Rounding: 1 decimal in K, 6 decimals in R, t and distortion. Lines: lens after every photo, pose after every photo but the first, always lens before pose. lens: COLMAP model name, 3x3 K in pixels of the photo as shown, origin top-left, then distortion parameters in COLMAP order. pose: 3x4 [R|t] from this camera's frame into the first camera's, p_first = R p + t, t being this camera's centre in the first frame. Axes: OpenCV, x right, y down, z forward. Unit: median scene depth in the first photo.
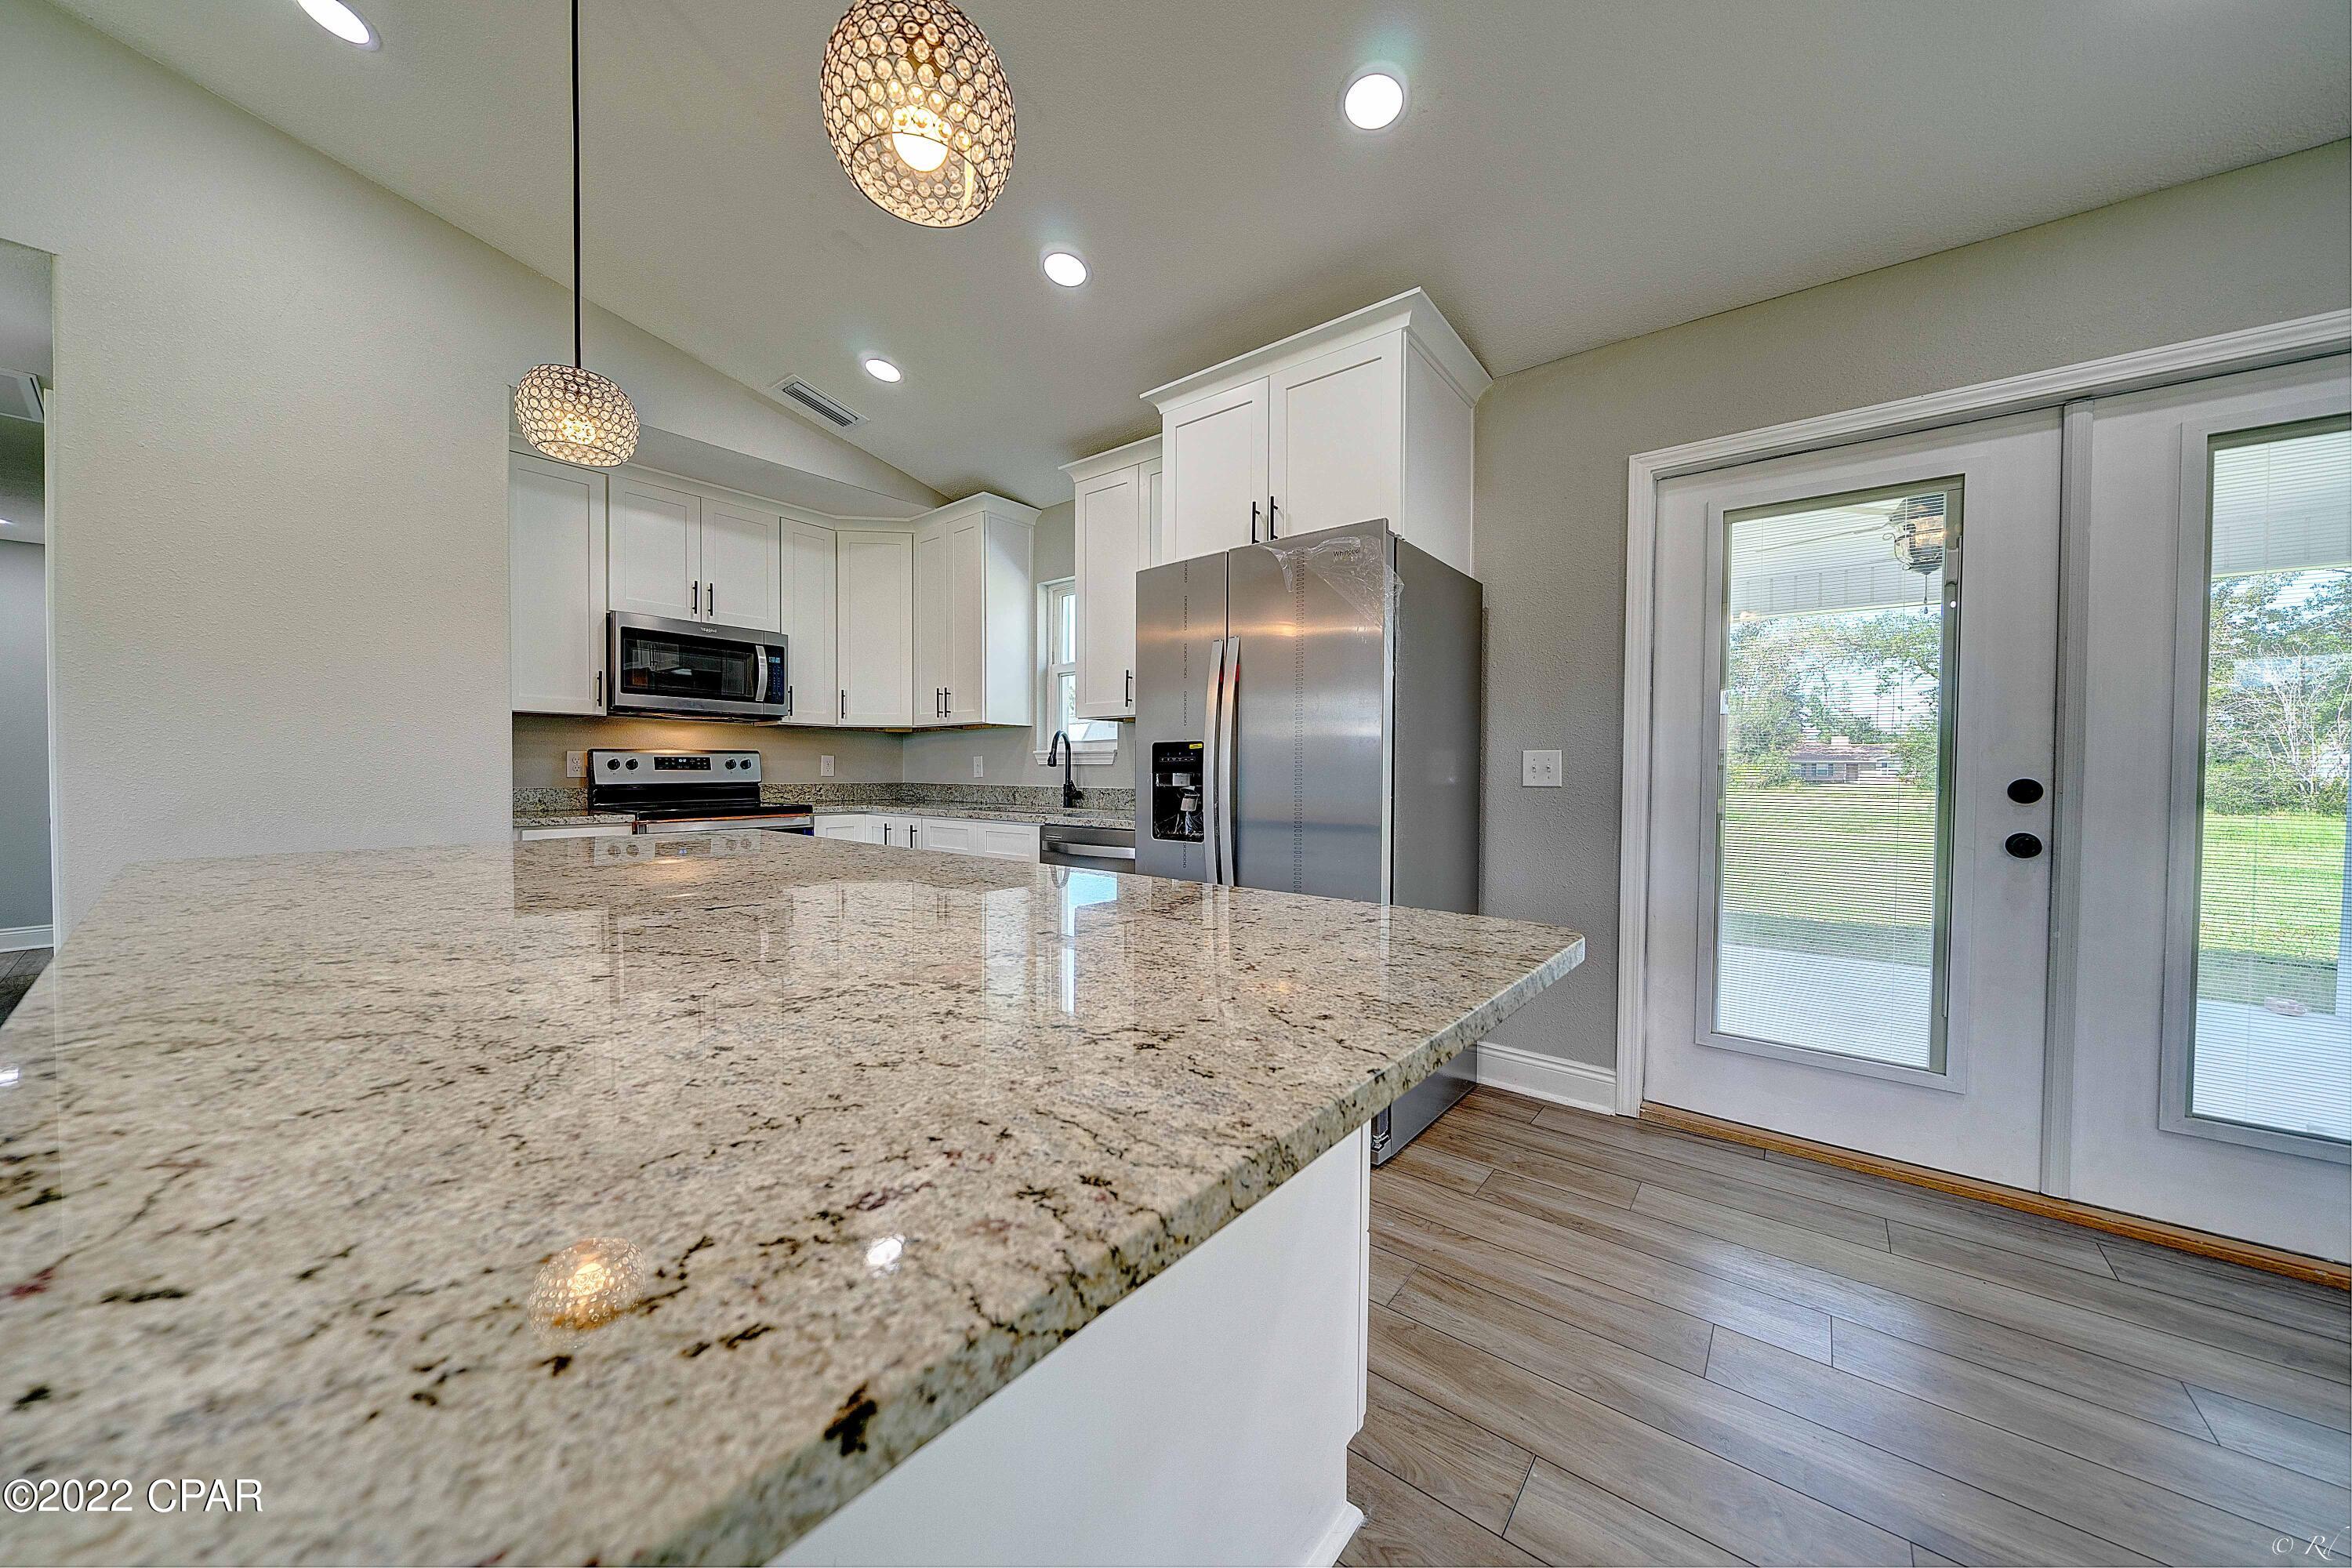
lens RADIAL K [[800.3, 0, 1174.9], [0, 800.3, 784.4], [0, 0, 1]] dist [-0.005201, -0.000145]
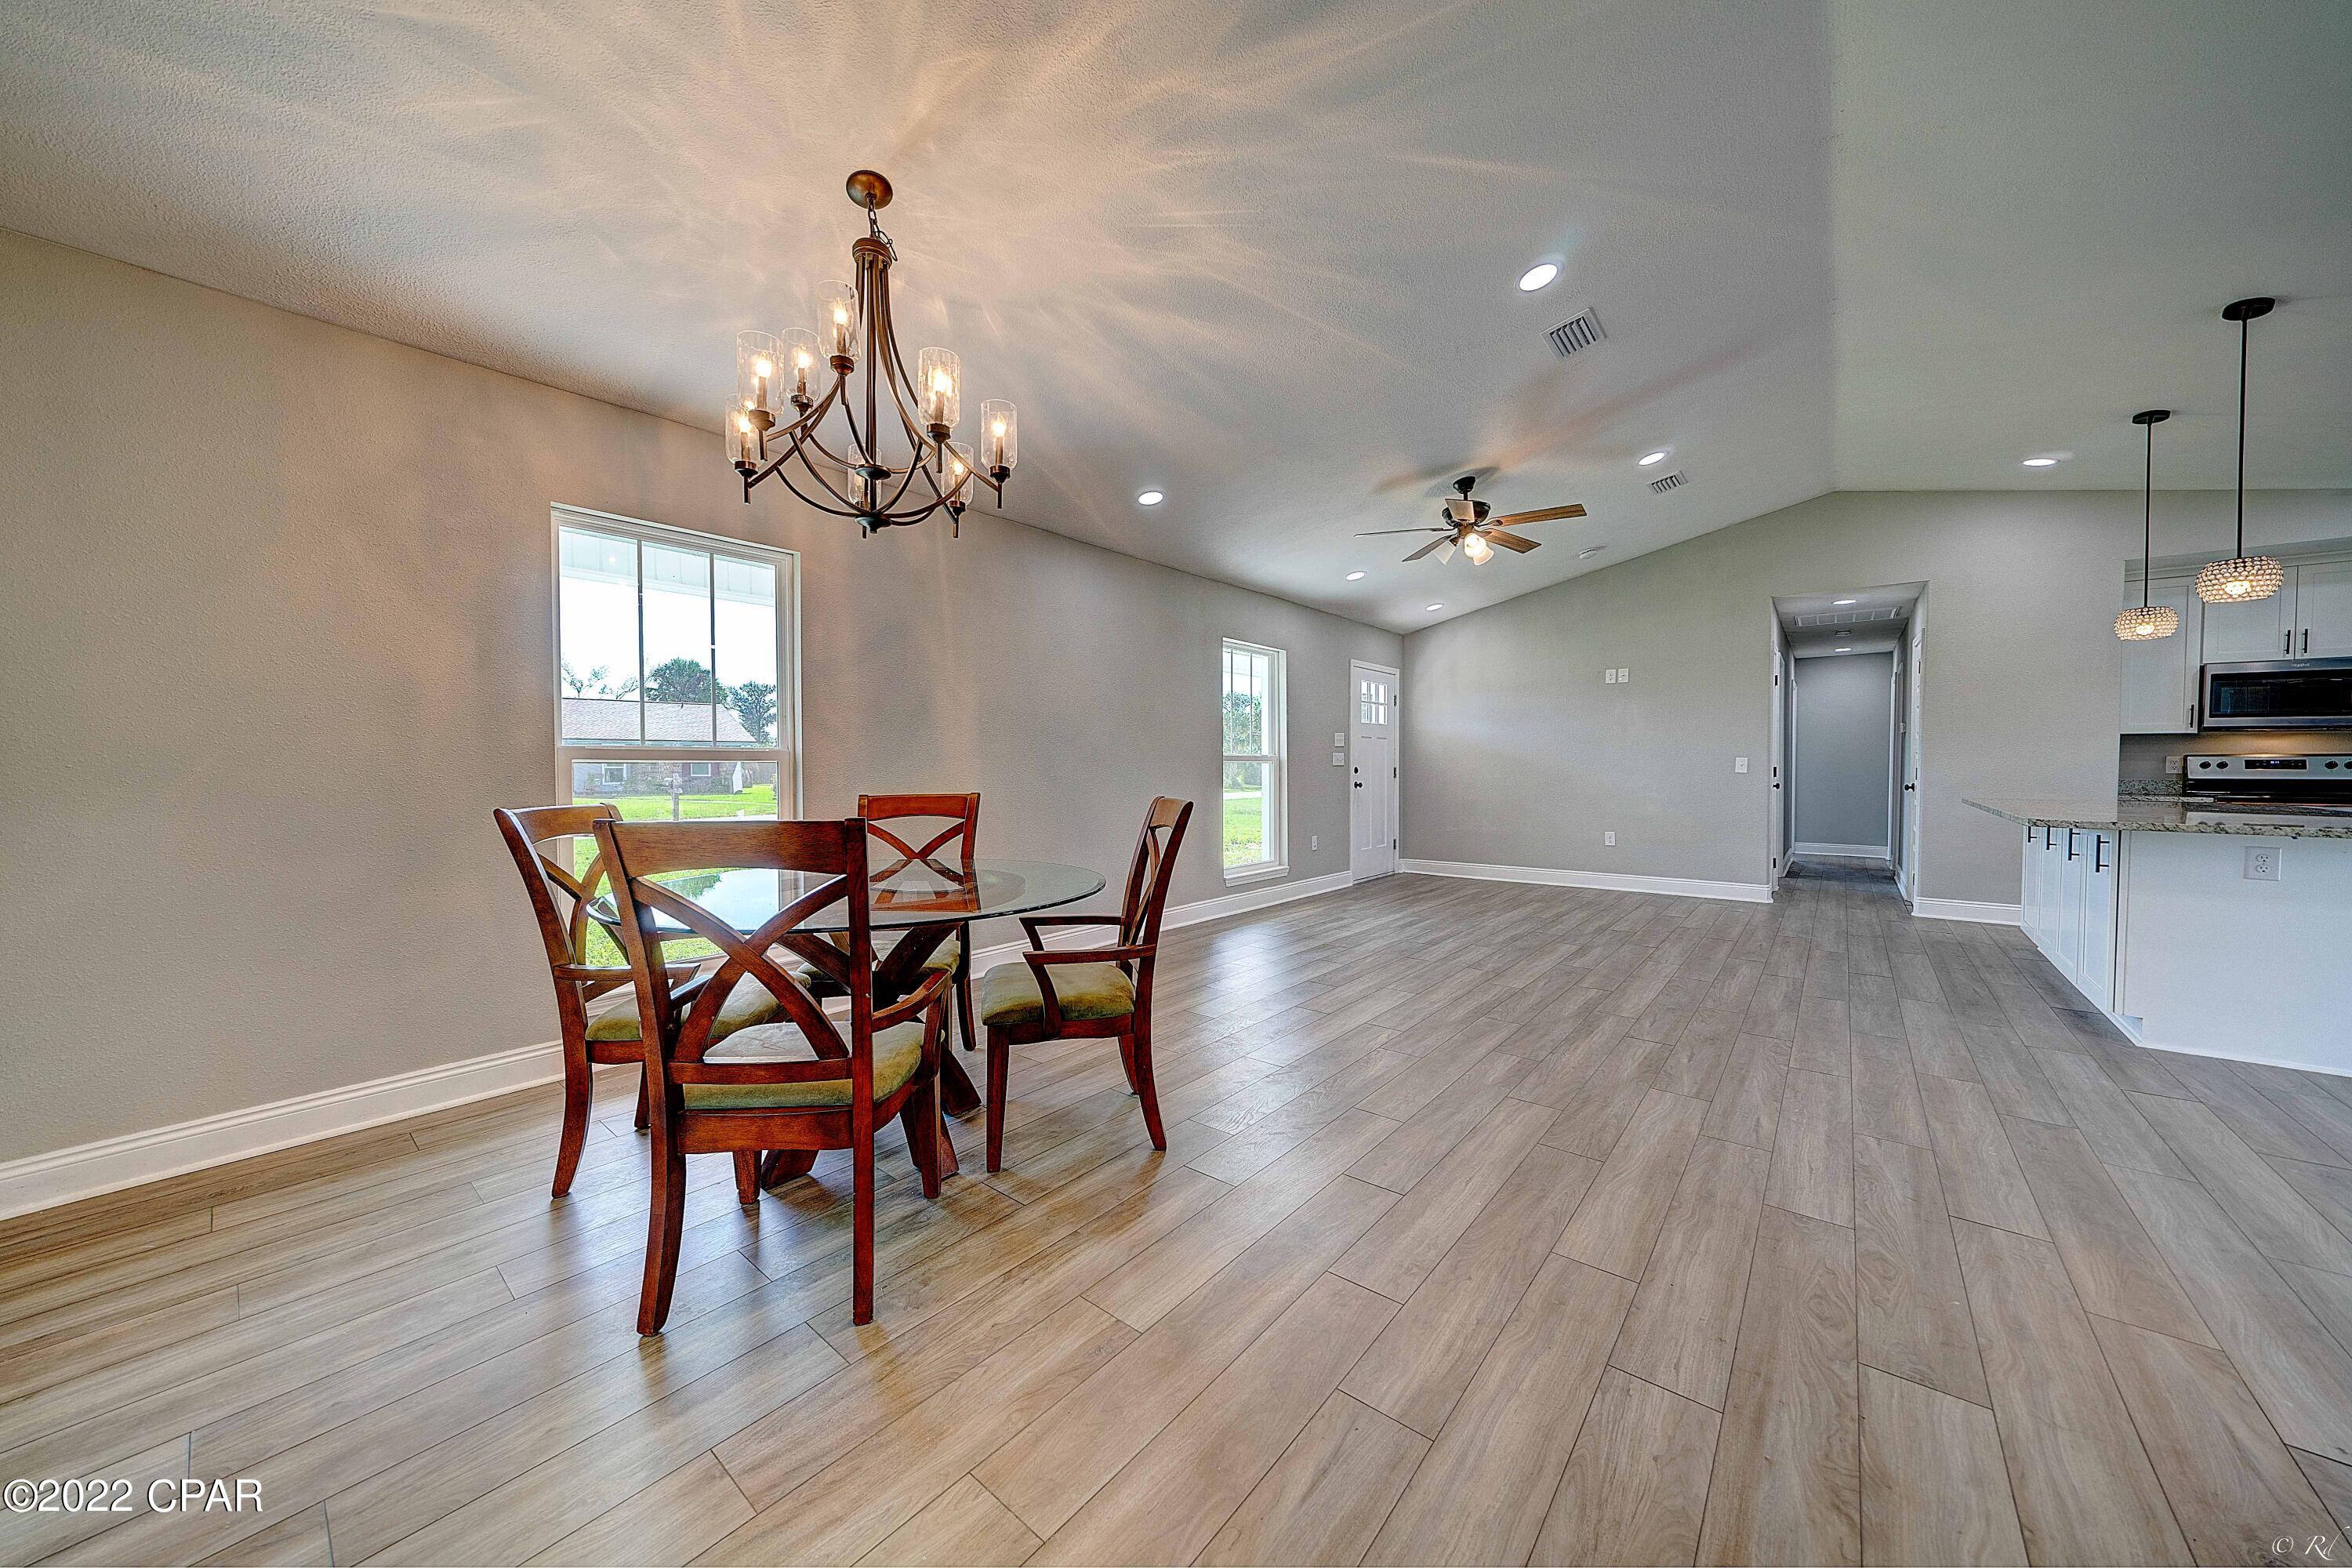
lens RADIAL K [[801.6, 0, 1181.0], [0, 801.6, 784.4], [0, 0, 1]] dist [-0.002870, -0.000141]
pose [[-0.014580, 0.022225, -0.999647, 0.782997], [-0.023034, 0.999480, 0.022558, 0.020627], [0.999628, 0.023355, -0.014060, -0.853267]]
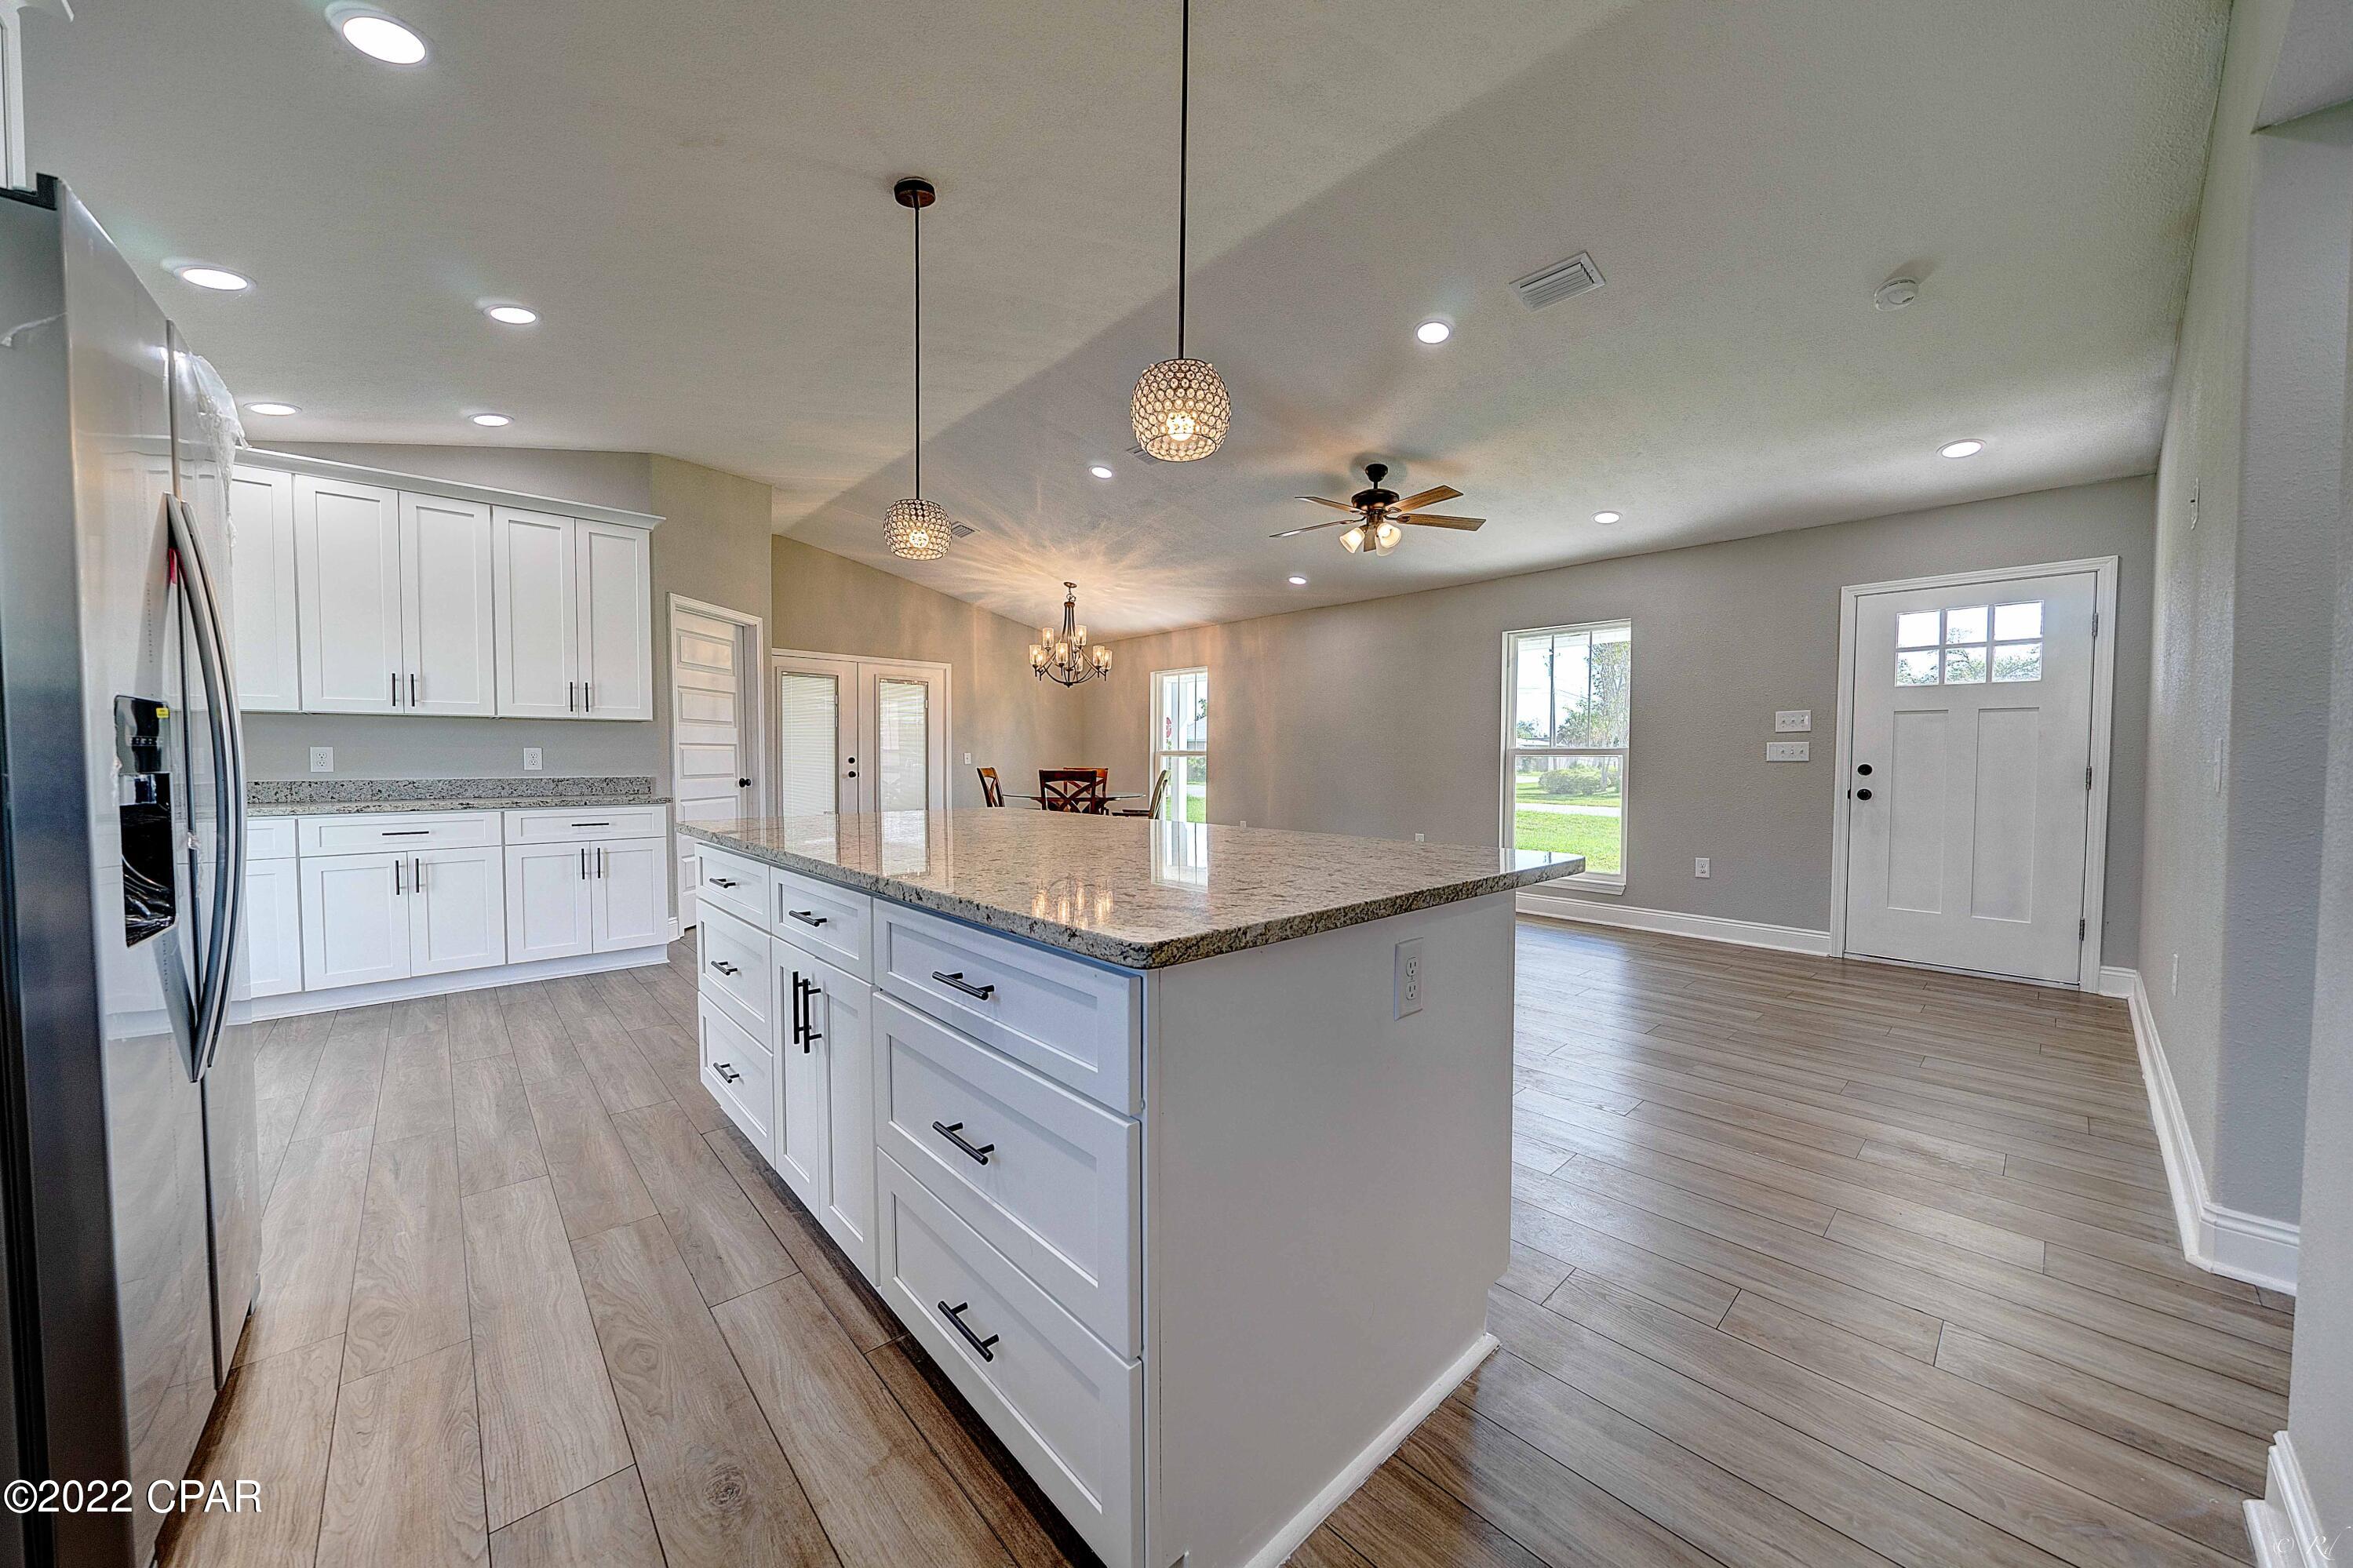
lens RADIAL K [[824.0, 0, 1174.5], [0, 824.0, 784.4], [0, 0, 1]] dist [-0.005112, -0.000134]
pose [[-0.988237, -0.010839, 0.152545, -0.402055], [-0.002333, 0.998438, 0.055831, -0.023180], [-0.152912, 0.054818, -0.986718, 0.919009]]
